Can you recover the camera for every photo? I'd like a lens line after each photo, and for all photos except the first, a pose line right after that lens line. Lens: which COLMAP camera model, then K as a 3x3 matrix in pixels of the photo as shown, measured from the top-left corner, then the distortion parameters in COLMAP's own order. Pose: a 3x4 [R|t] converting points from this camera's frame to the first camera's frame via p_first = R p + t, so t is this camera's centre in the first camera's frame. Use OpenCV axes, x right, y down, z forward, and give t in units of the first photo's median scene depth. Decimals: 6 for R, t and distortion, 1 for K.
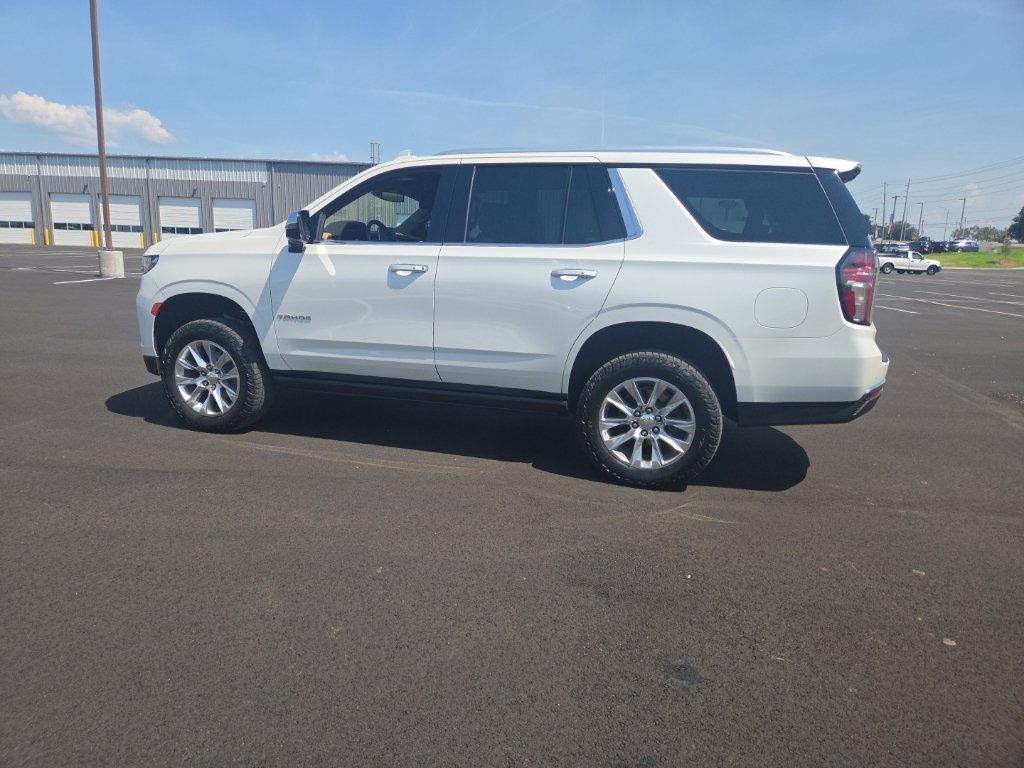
lens RADIAL K [[680.8, 0, 507.9], [0, 680.8, 382.5], [0, 0, 1]] dist [0.075530, -0.063561]
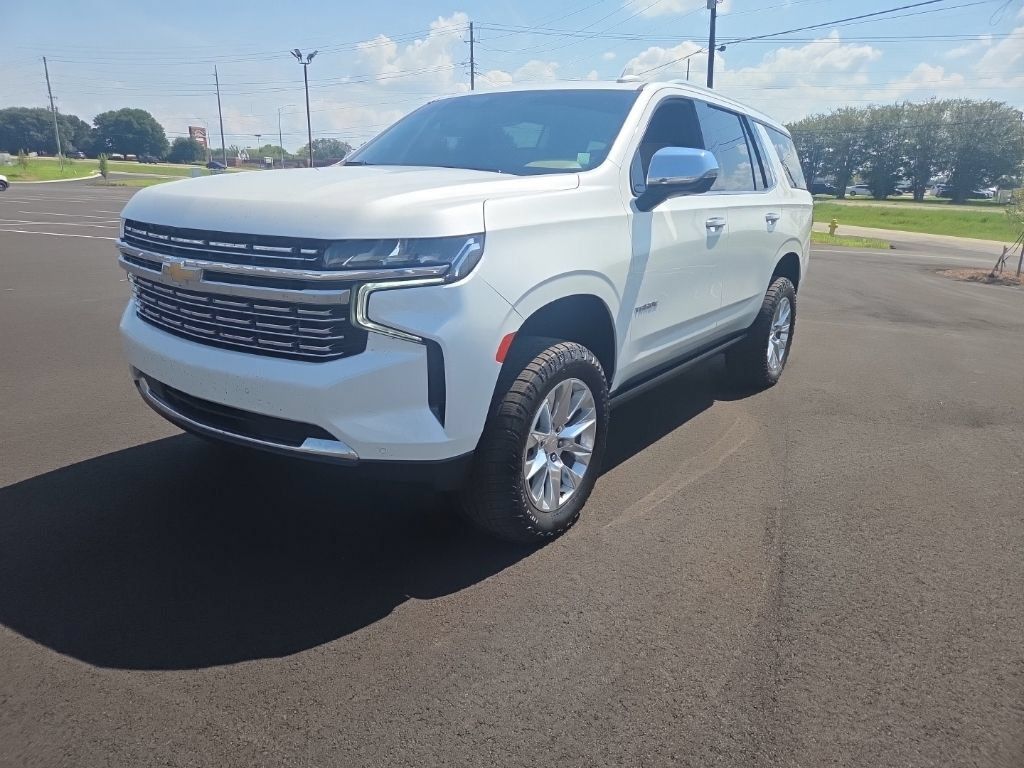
lens RADIAL K [[680.8, 0, 507.9], [0, 680.8, 382.5], [0, 0, 1]] dist [0.075530, -0.063561]
pose [[0.324132, -0.275405, 0.905036, -1.131976], [0.165694, 0.958425, 0.232309, -0.231555], [-0.931388, 0.074661, 0.356289, 1.002854]]
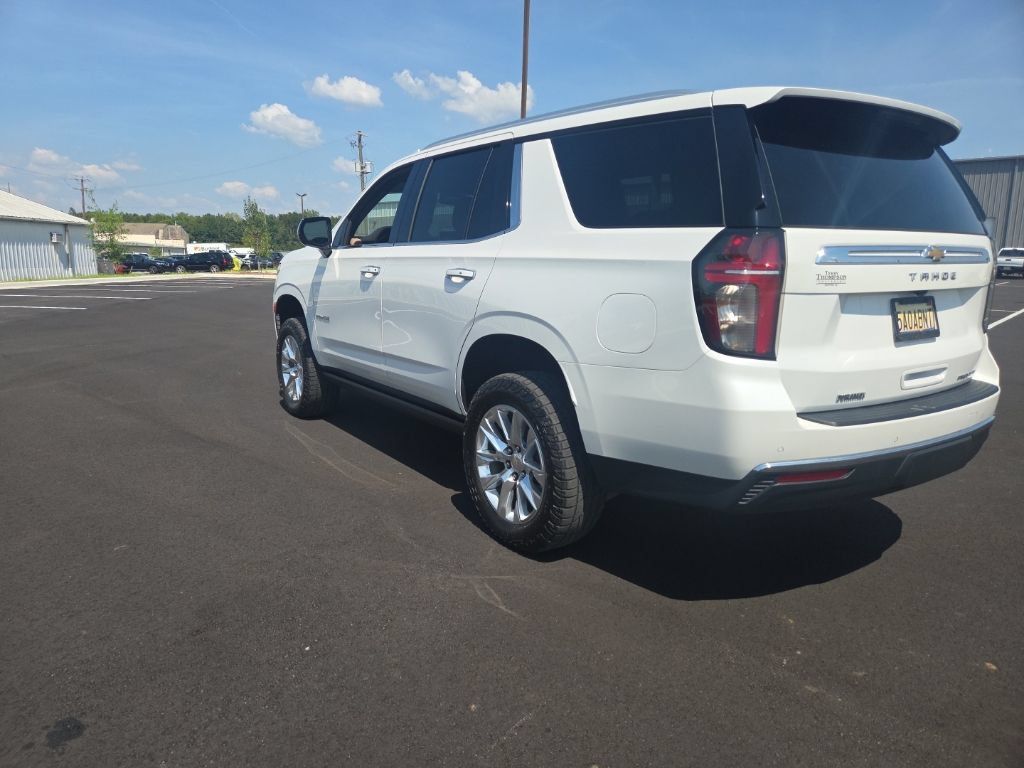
lens RADIAL K [[683.0, 0, 502.9], [0, 683.0, 396.7], [0, 0, 1]] dist [0.071263, -0.059290]
pose [[0.785285, 0.105036, -0.610159, 0.658581], [-0.107736, 0.993652, 0.032395, -0.041596], [0.609688, 0.040297, 0.791616, 0.361670]]
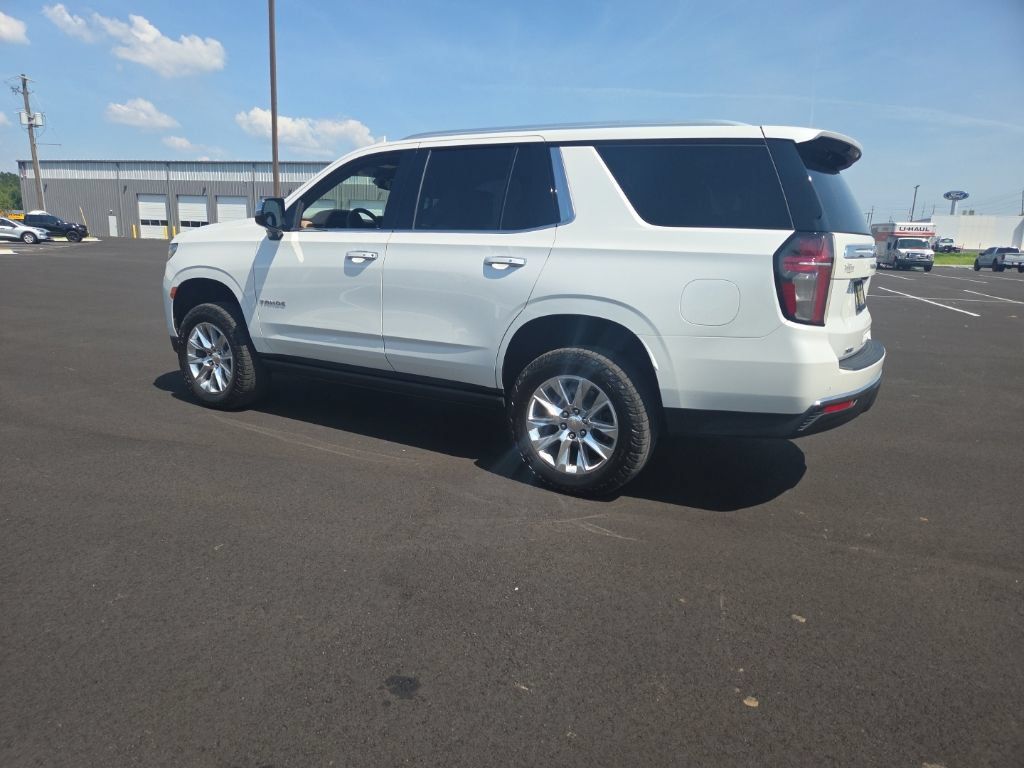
lens RADIAL K [[674.1, 0, 510.4], [0, 674.1, 408.5], [0, 0, 1]] dist [0.076475, -0.057893]
pose [[0.969164, 0.060039, -0.238992, 0.334470], [-0.050491, 0.997670, 0.045881, -0.000662], [0.241190, -0.032400, 0.969937, 0.087377]]
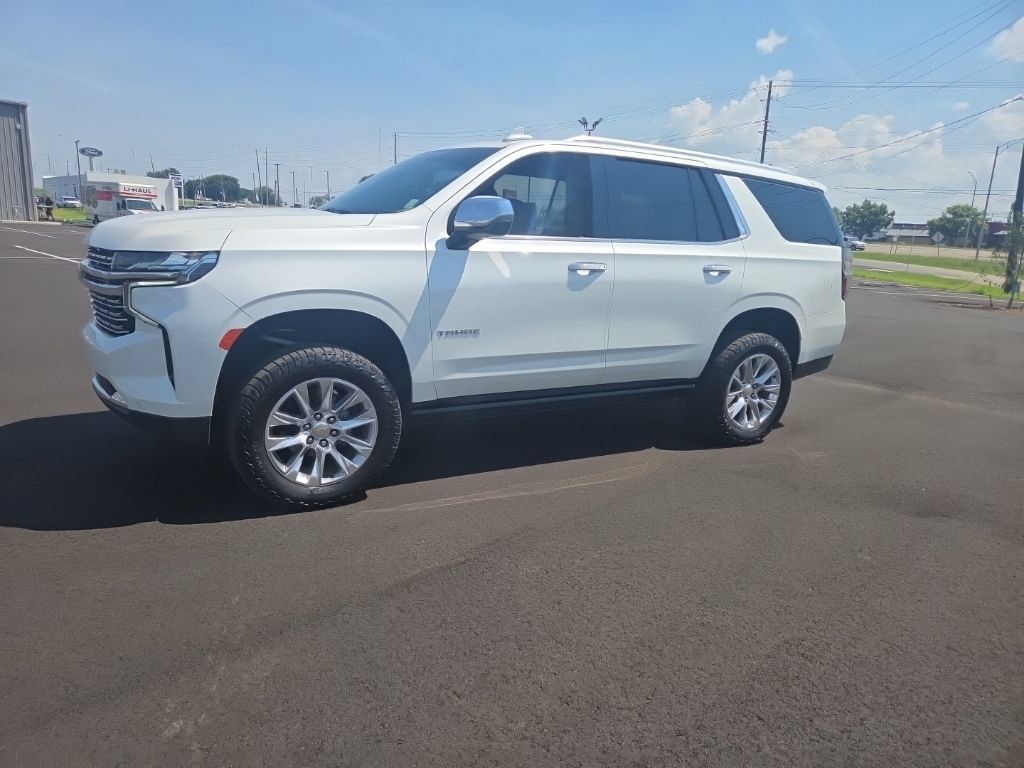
lens RADIAL K [[680.8, 0, 507.9], [0, 680.8, 382.5], [0, 0, 1]] dist [0.075530, -0.063561]
pose [[0.673164, -0.148262, 0.724478, -0.957255], [0.107627, 0.988907, 0.102372, -0.125930], [-0.731619, 0.009060, 0.681654, 0.478726]]
